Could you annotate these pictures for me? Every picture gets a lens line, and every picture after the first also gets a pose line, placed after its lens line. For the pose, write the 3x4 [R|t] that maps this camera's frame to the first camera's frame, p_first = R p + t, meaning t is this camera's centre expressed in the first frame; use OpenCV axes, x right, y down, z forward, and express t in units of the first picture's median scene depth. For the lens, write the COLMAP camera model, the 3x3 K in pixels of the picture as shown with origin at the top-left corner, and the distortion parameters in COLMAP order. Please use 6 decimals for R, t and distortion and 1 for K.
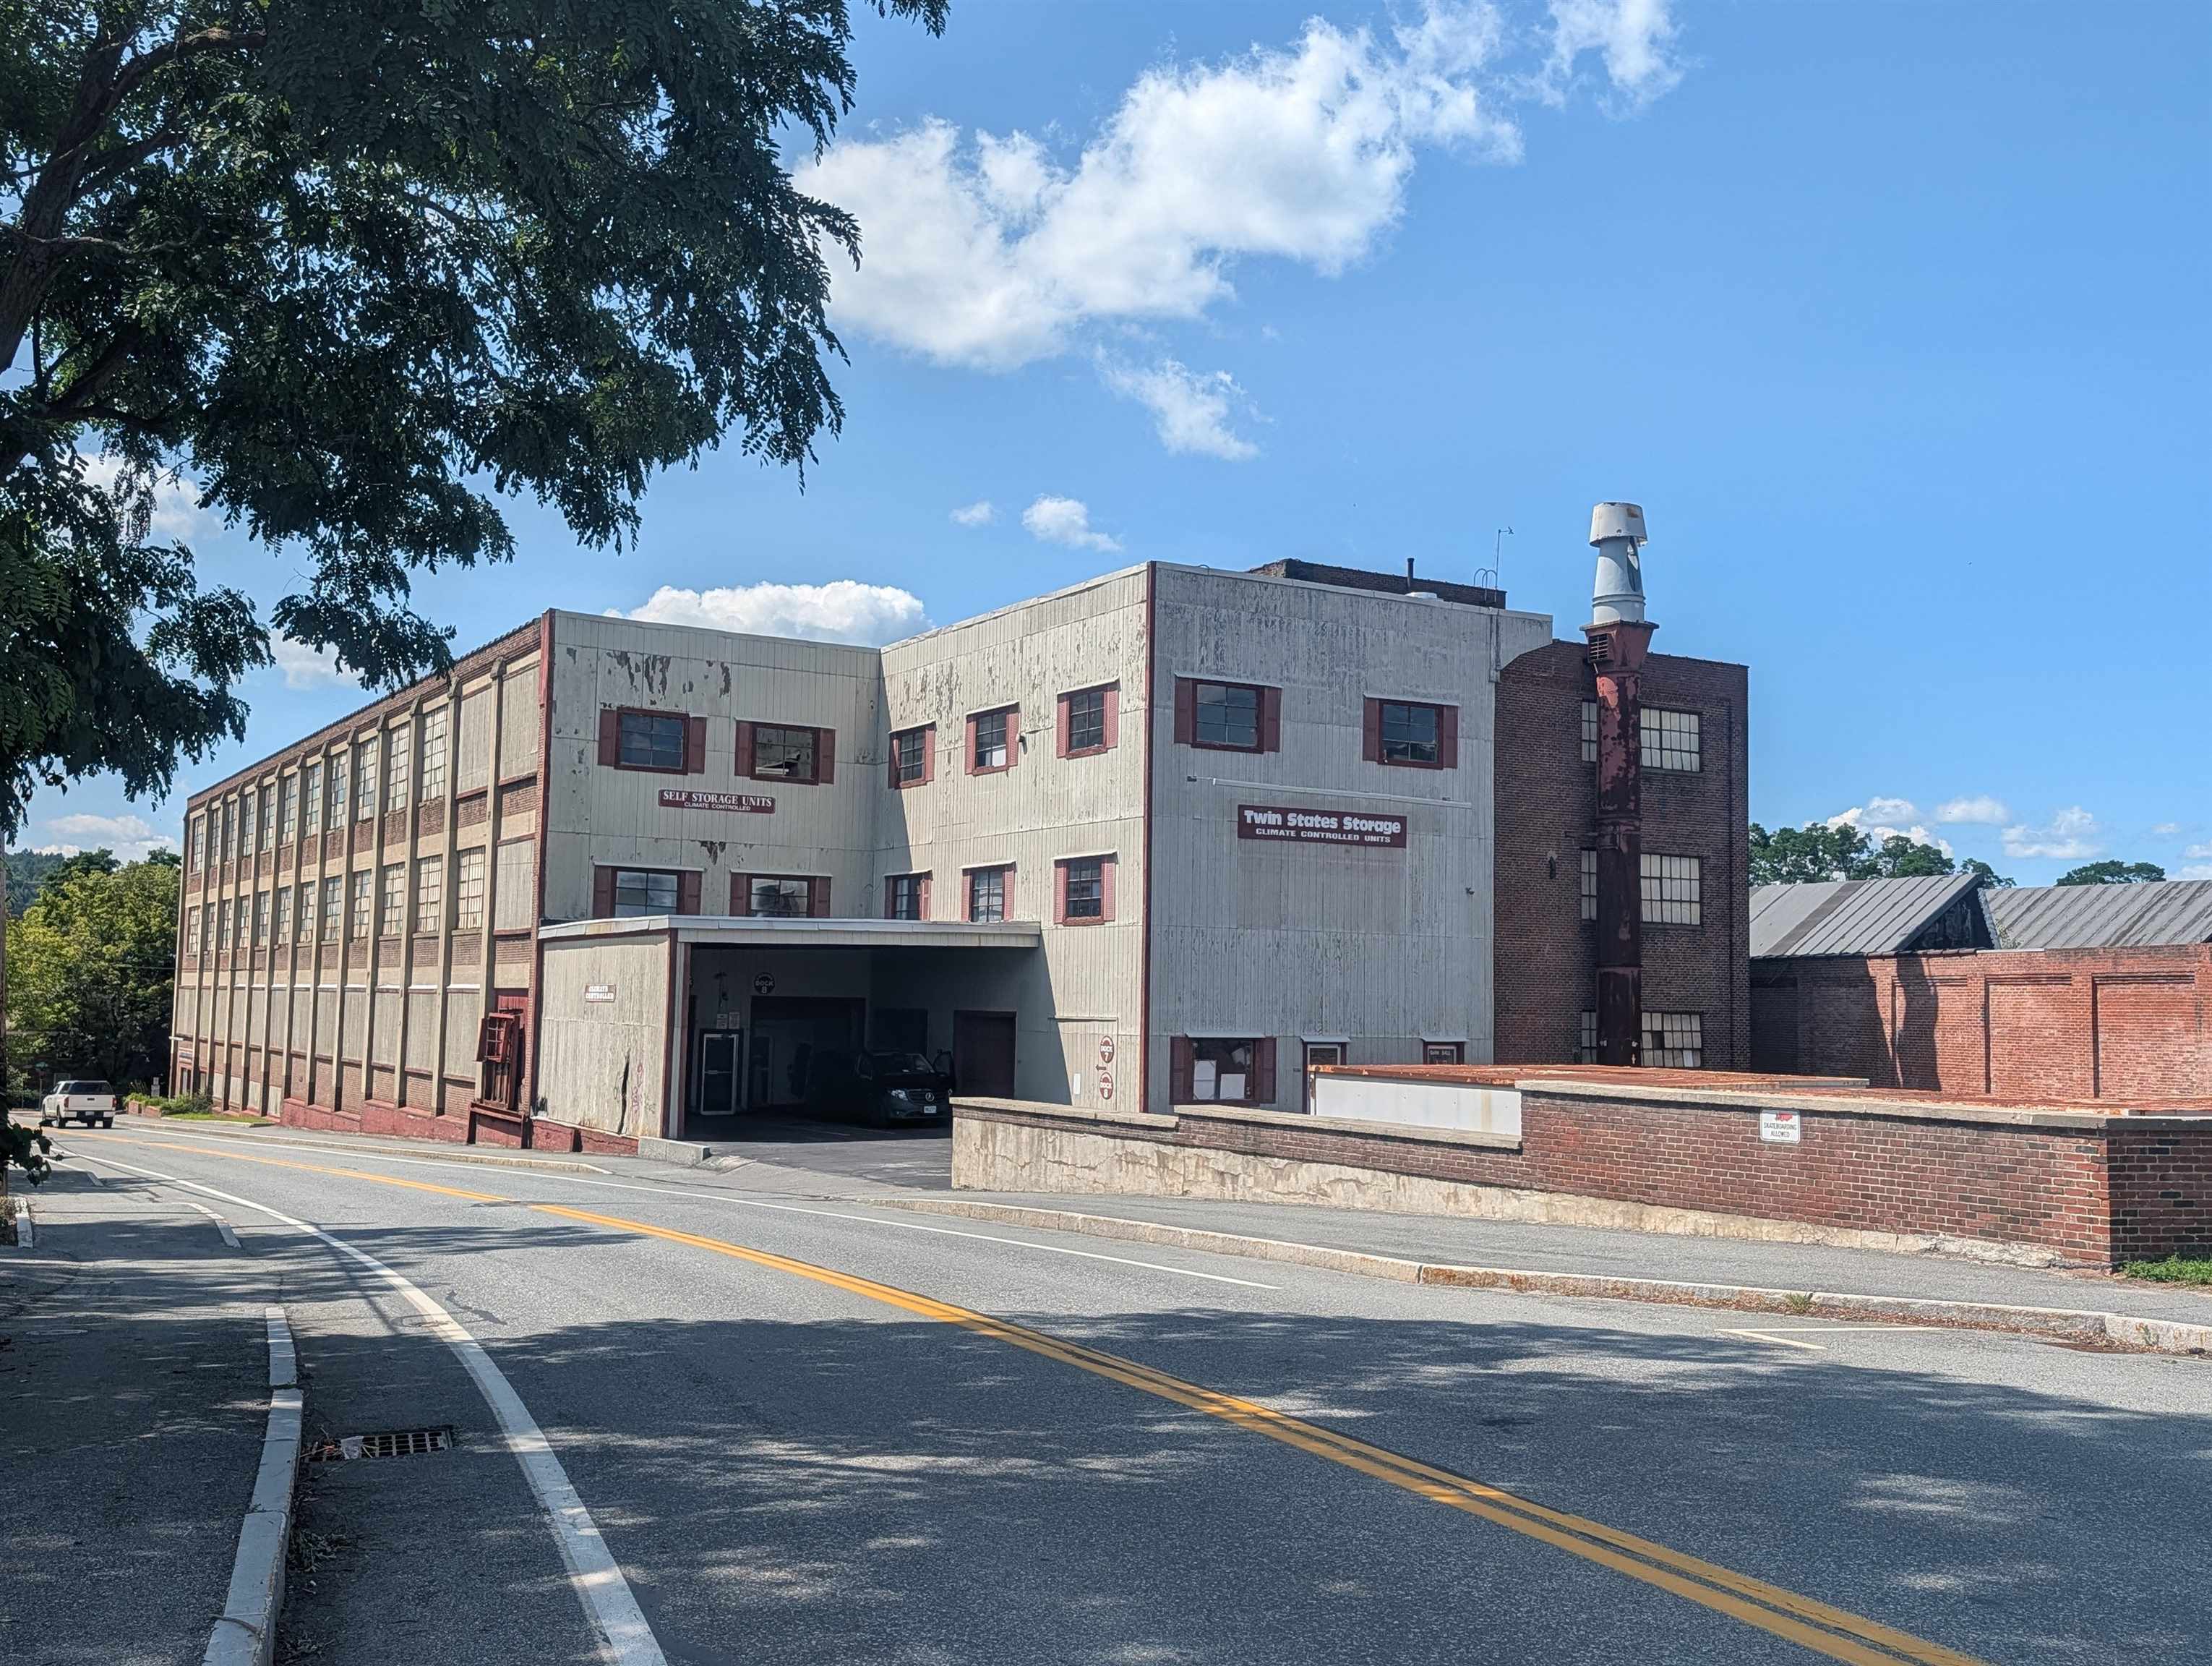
lens RADIAL K [[2074.5, 0, 1106.0], [0, 2074.5, 833.0], [0, 0, 1]] dist [0.273741, -0.002347]
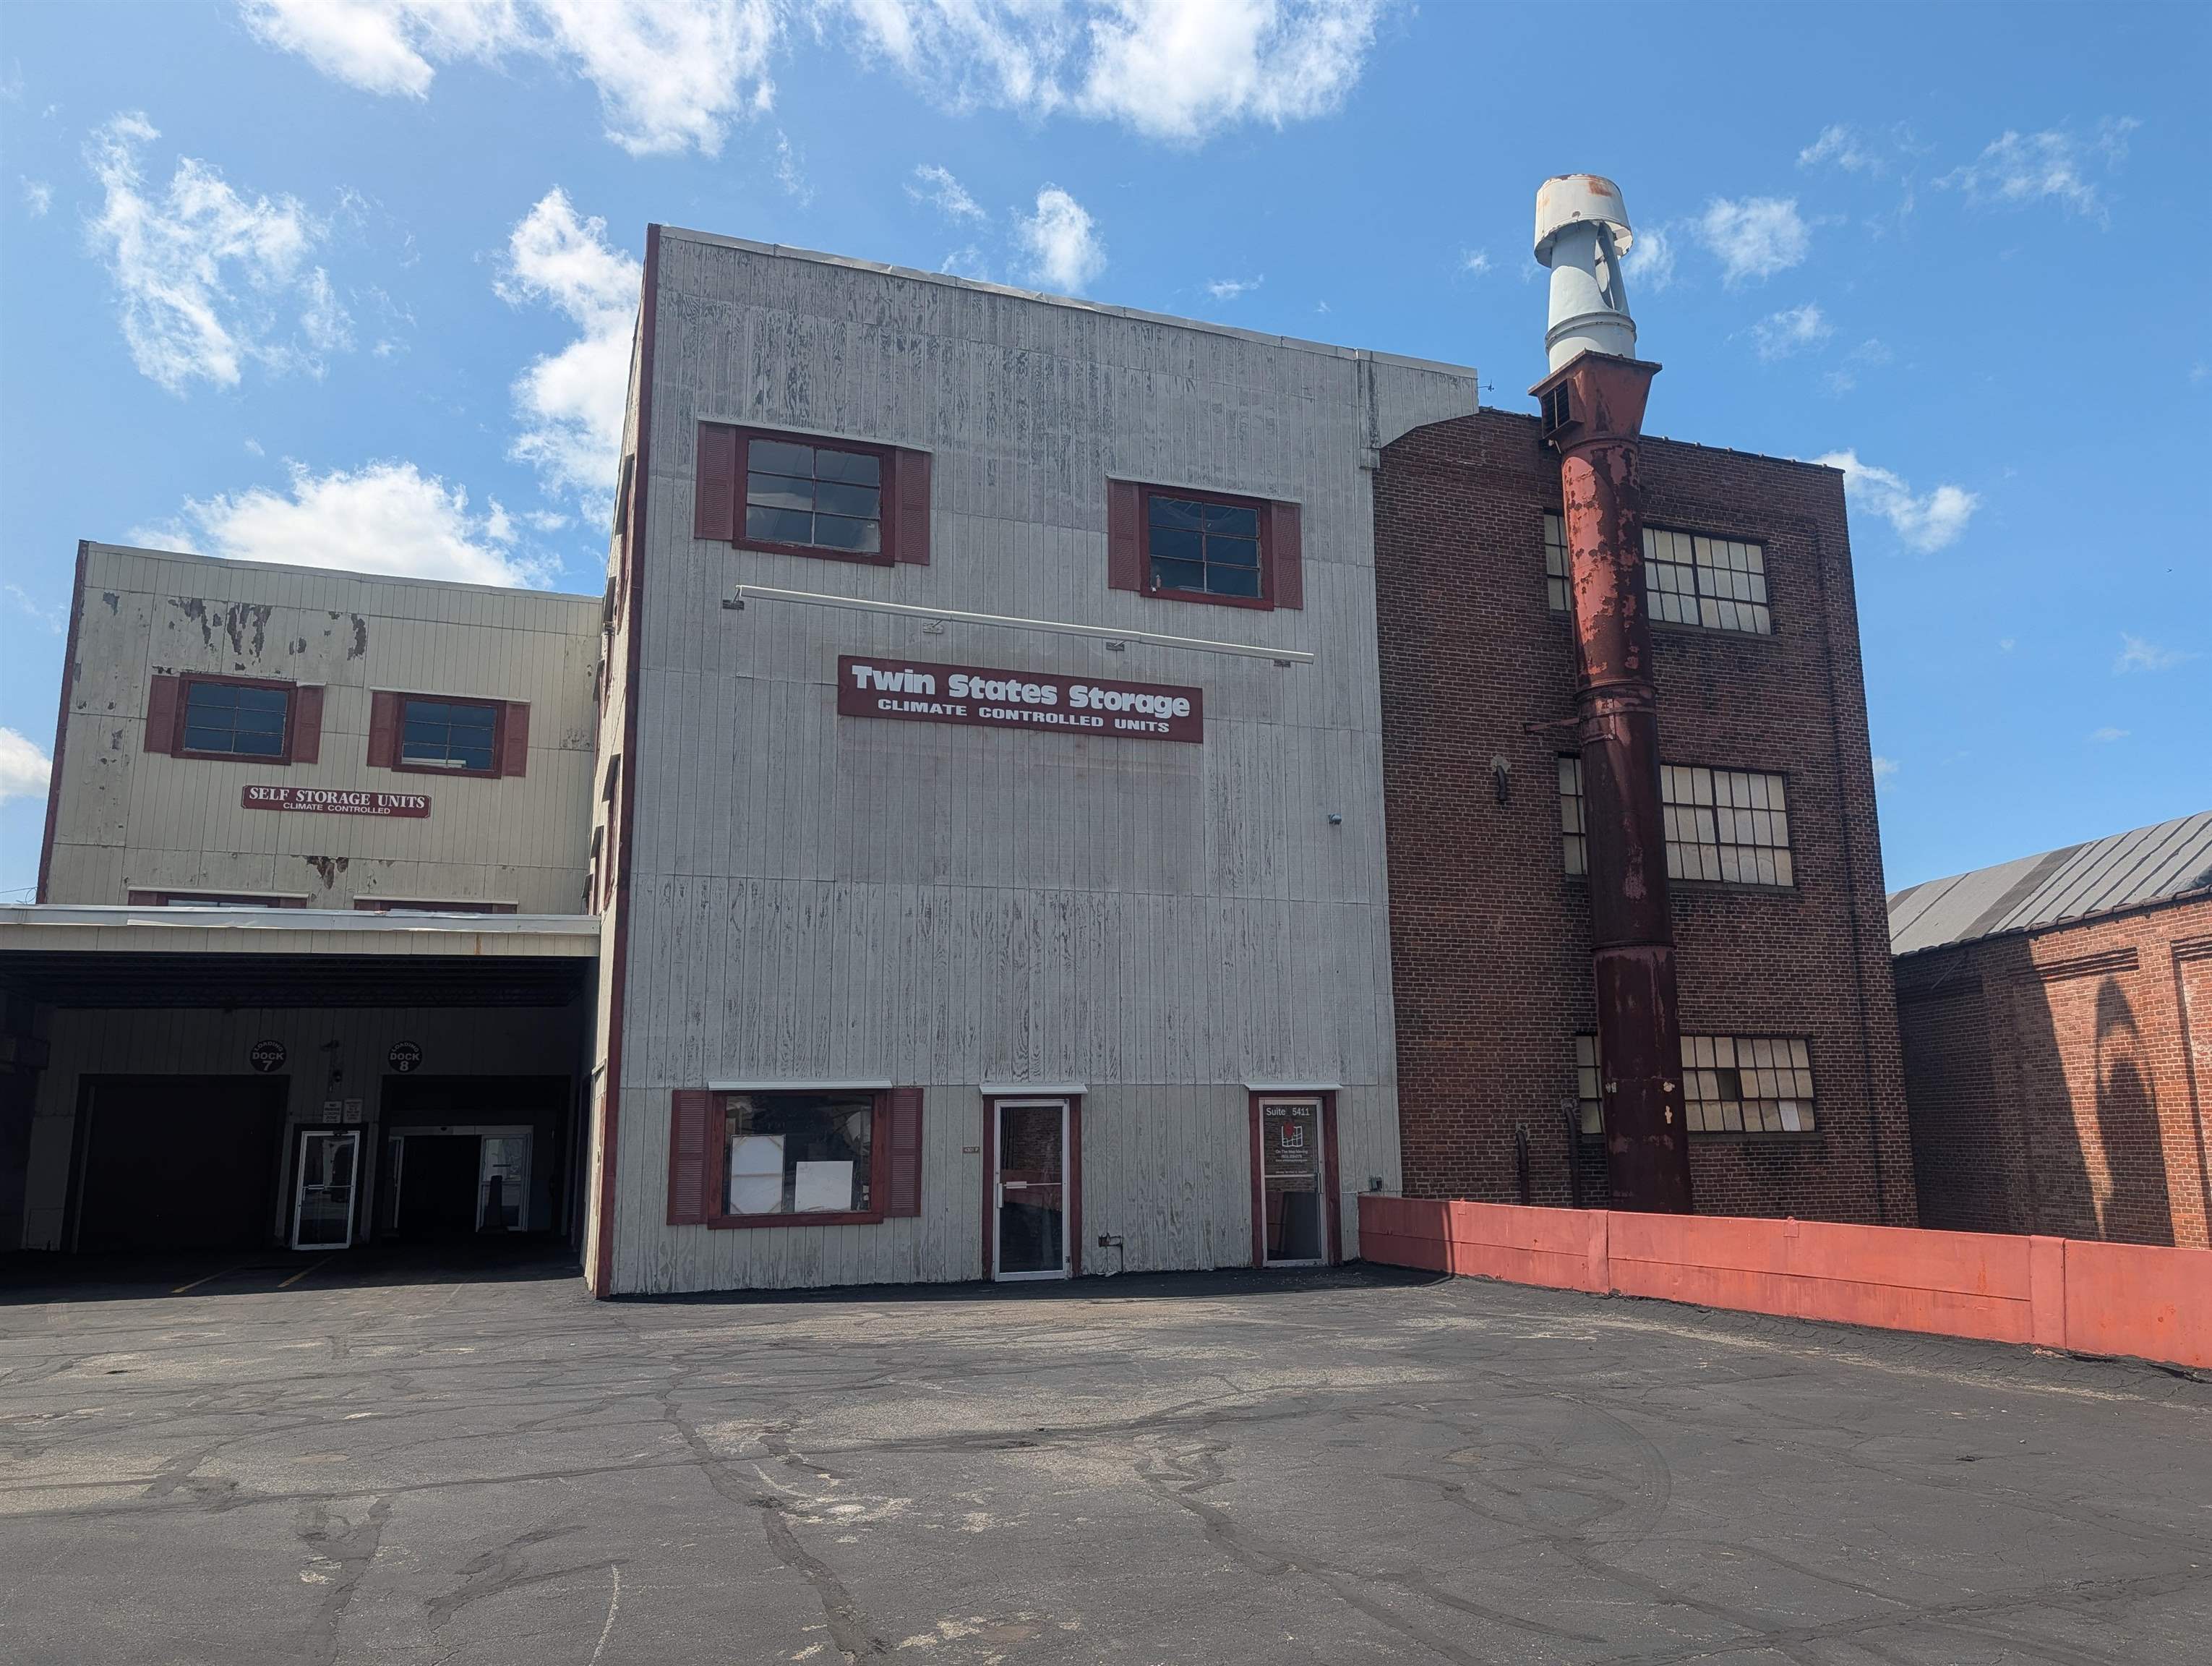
lens RADIAL K [[1549.5, 0, 1106.0], [0, 1549.5, 833.0], [0, 0, 1]] dist [0.145122, -0.186148]
pose [[0.980683, -0.063860, -0.184888, 0.189058], [0.043385, 0.992677, -0.112741, 0.075113], [0.190734, 0.102542, 0.976271, 0.576280]]
